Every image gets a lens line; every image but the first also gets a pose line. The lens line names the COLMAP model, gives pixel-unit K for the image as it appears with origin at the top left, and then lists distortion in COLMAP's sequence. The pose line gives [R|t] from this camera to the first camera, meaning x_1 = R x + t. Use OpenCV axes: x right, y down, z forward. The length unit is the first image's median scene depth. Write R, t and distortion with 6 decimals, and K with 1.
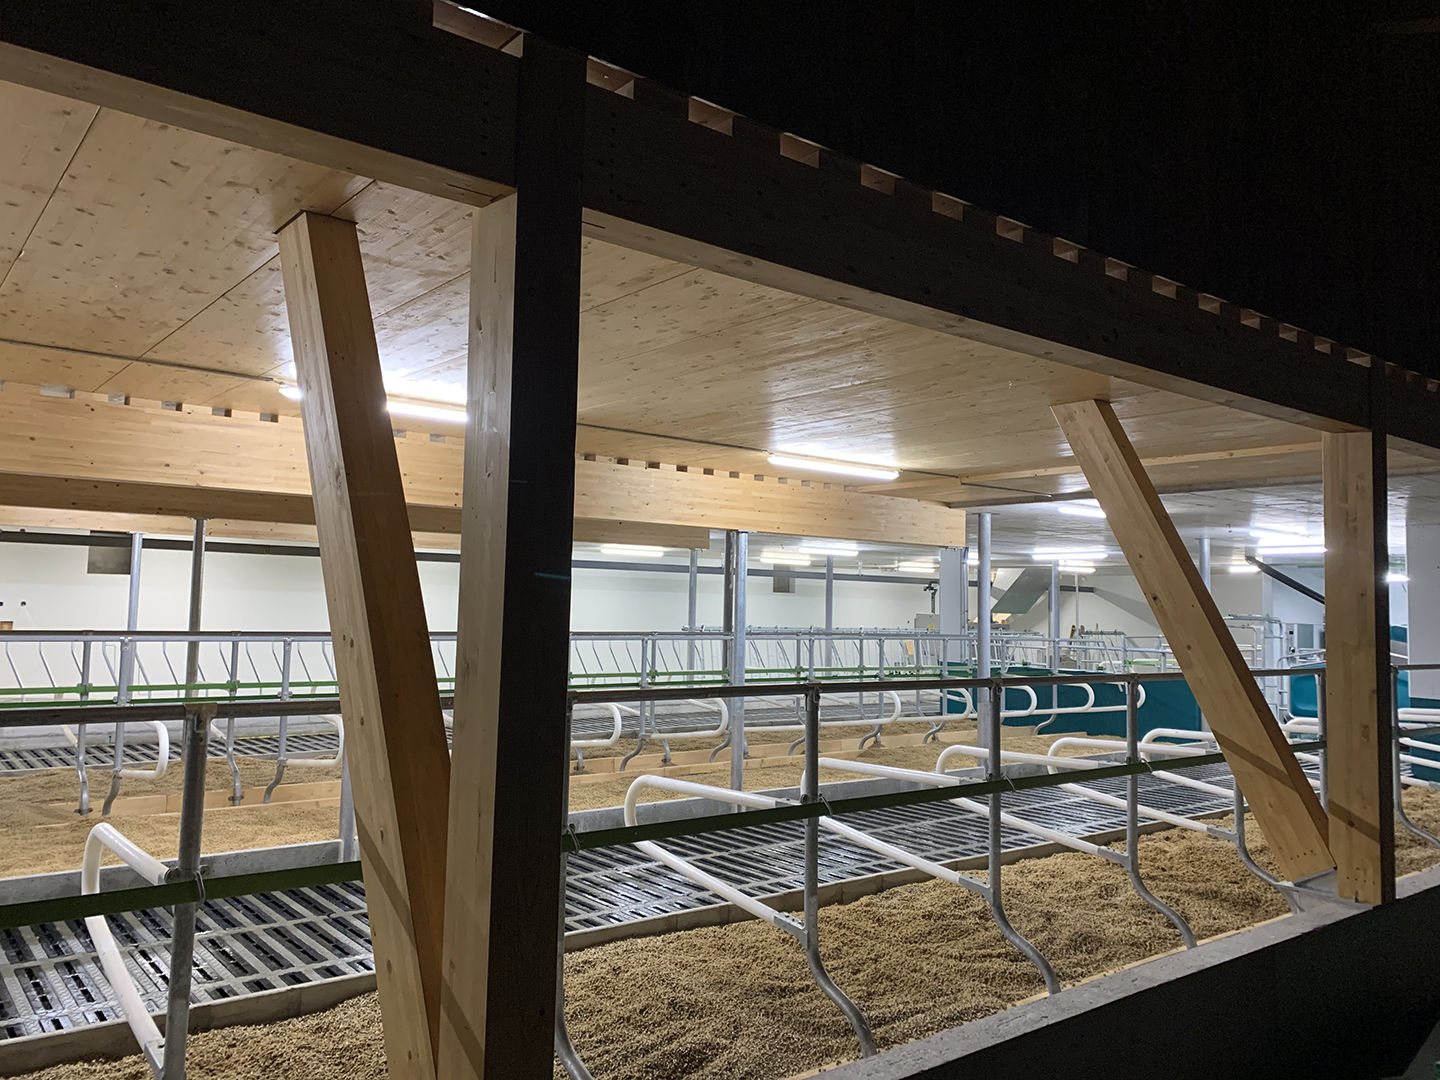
lens RADIAL K [[1062.1, 0, 720.0], [0, 1062.1, 540.0], [0, 0, 1]] dist [0.002434, 0.000238]
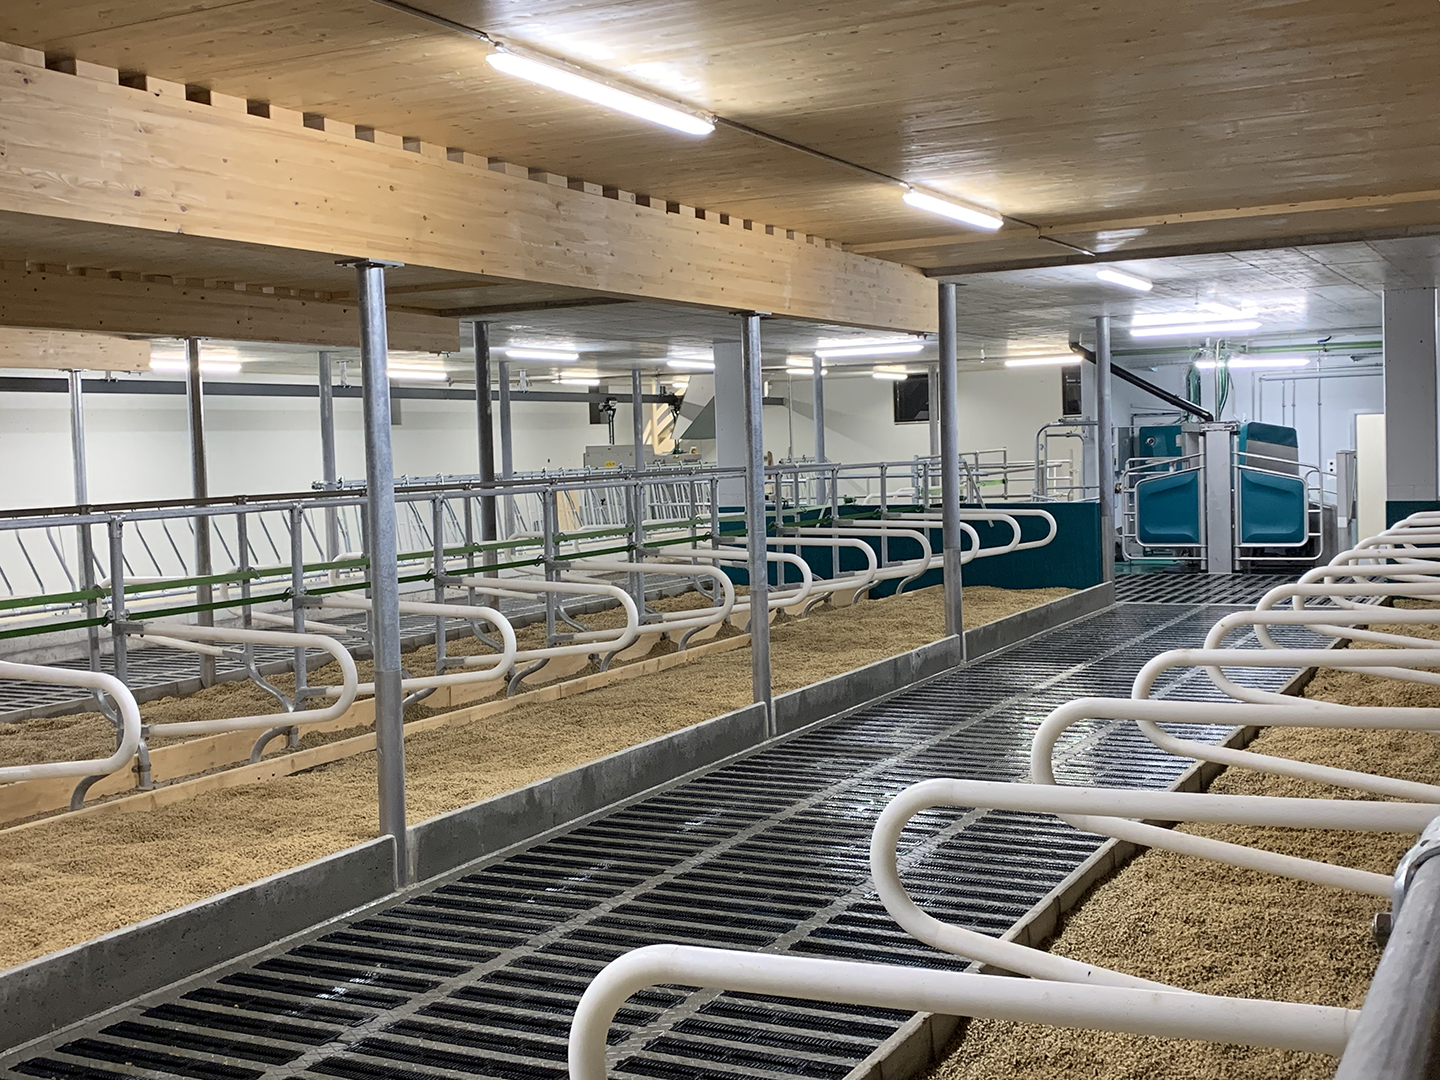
lens RADIAL K [[1629.9, 0, 720.0], [0, 1629.9, 540.0], [0, 0, 1]] dist [0.056090, 0.002080]
pose [[0.899536, -0.079707, 0.429514, -0.354203], [0.029115, 0.991966, 0.123107, 0.005545], [-0.435876, -0.098234, 0.894630, 0.062127]]
